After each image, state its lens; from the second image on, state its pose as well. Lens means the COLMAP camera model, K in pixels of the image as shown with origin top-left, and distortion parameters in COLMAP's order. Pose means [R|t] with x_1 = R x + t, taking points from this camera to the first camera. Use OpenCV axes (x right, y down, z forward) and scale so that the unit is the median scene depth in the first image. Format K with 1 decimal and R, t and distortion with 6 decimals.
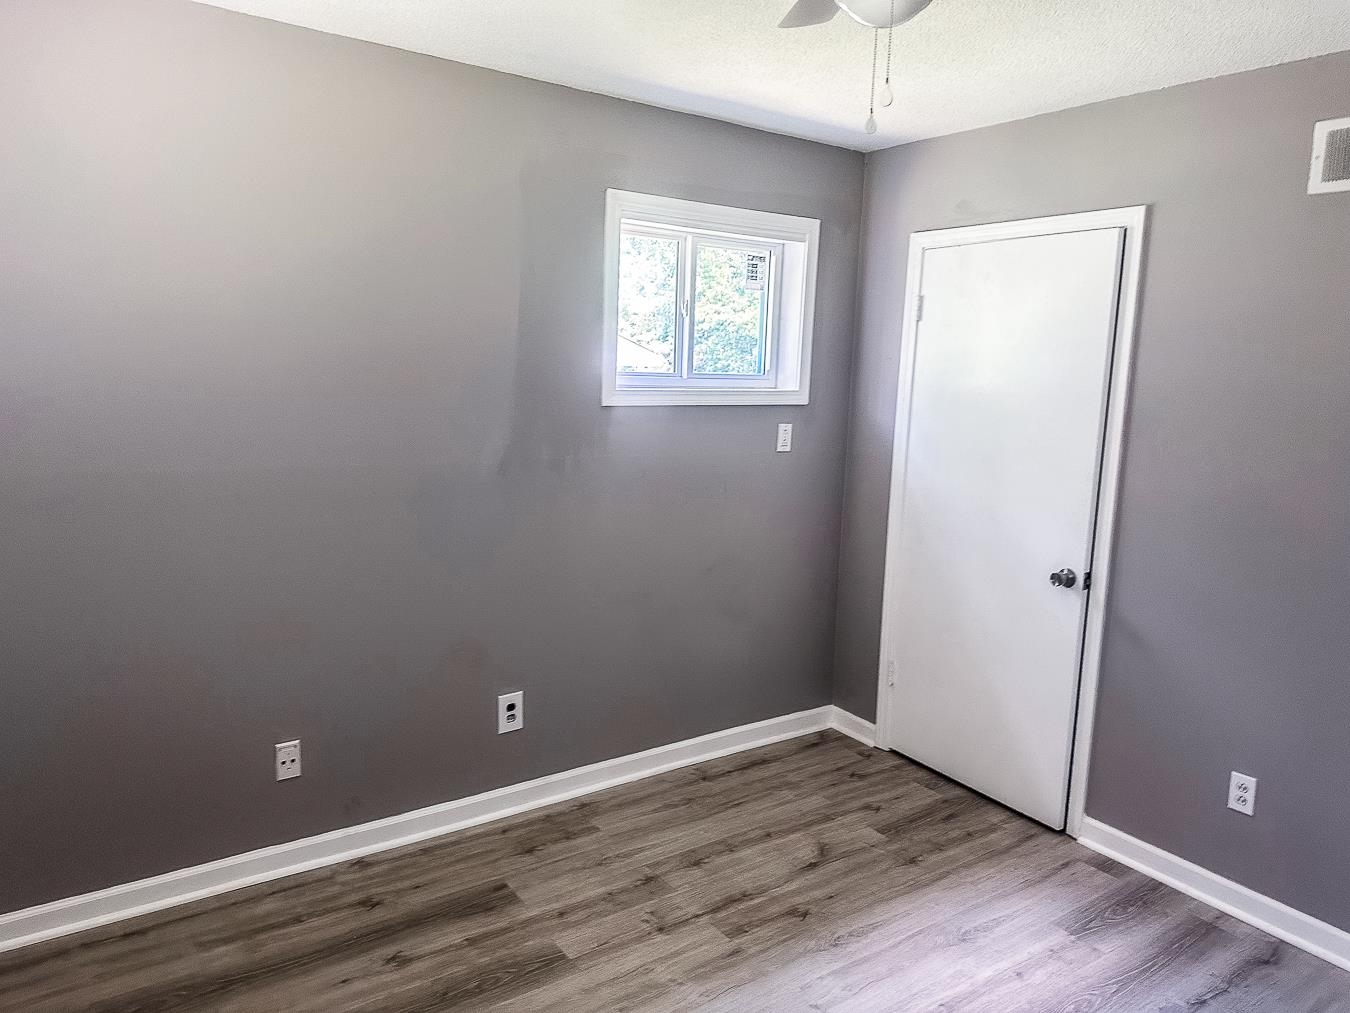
lens RADIAL K [[986.4, 0, 676.4], [0, 986.4, 506.2], [0, 0, 1]] dist [-0.015774, -0.015537]
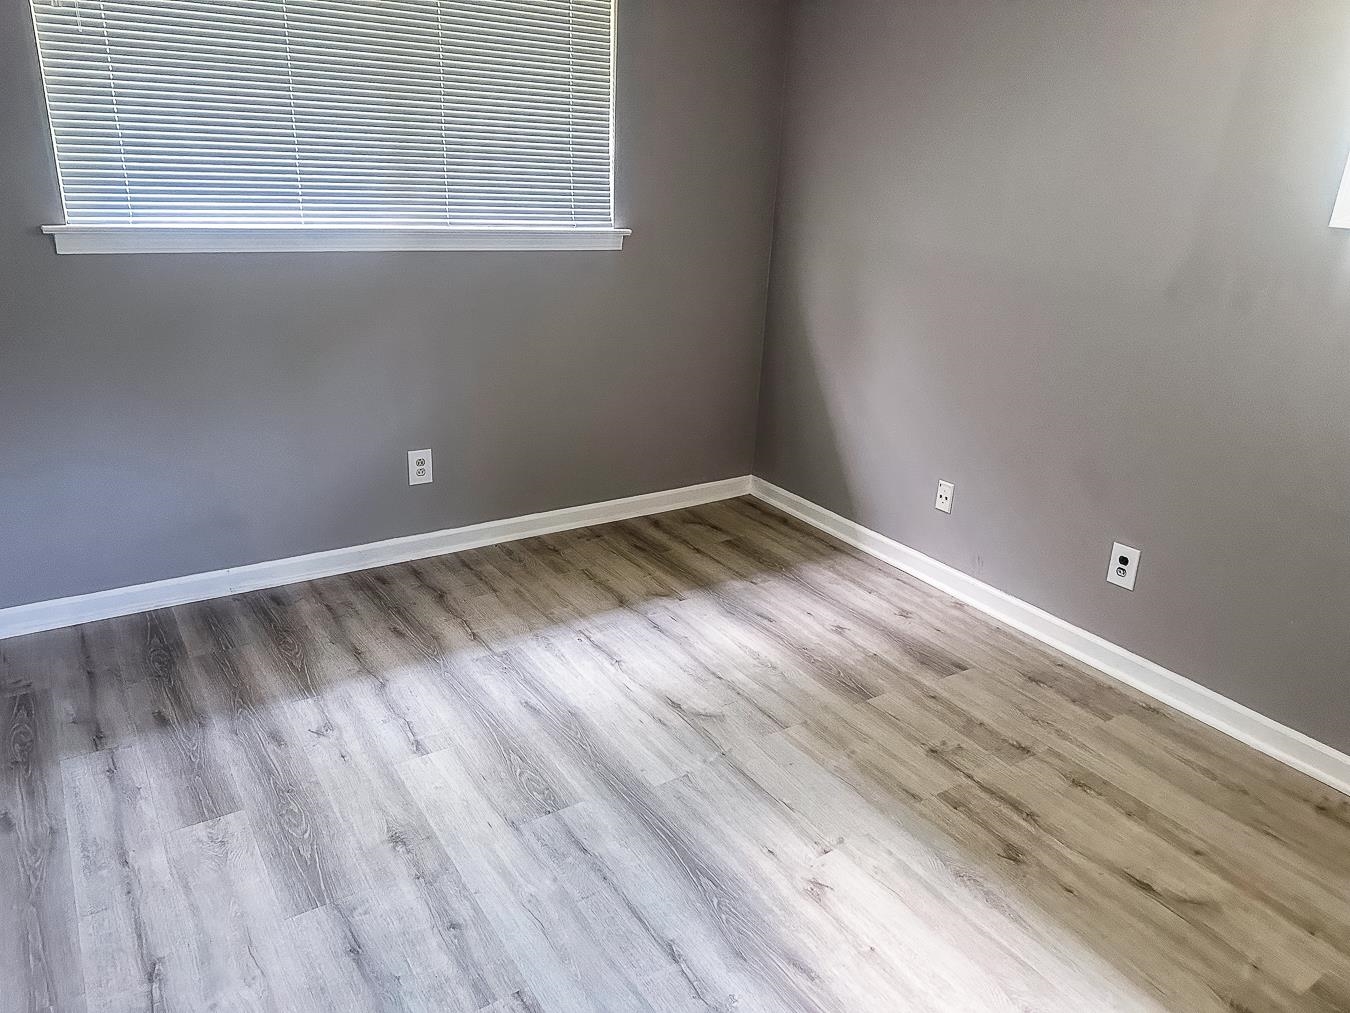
lens RADIAL K [[986.4, 0, 677.4], [0, 986.4, 505.6], [0, 0, 1]] dist [-0.015774, -0.015537]
pose [[-0.048885, 0.313119, -0.948455, 0.794335], [-0.206974, 0.925803, 0.316309, -0.055277], [0.977124, 0.211769, 0.019550, 0.622411]]
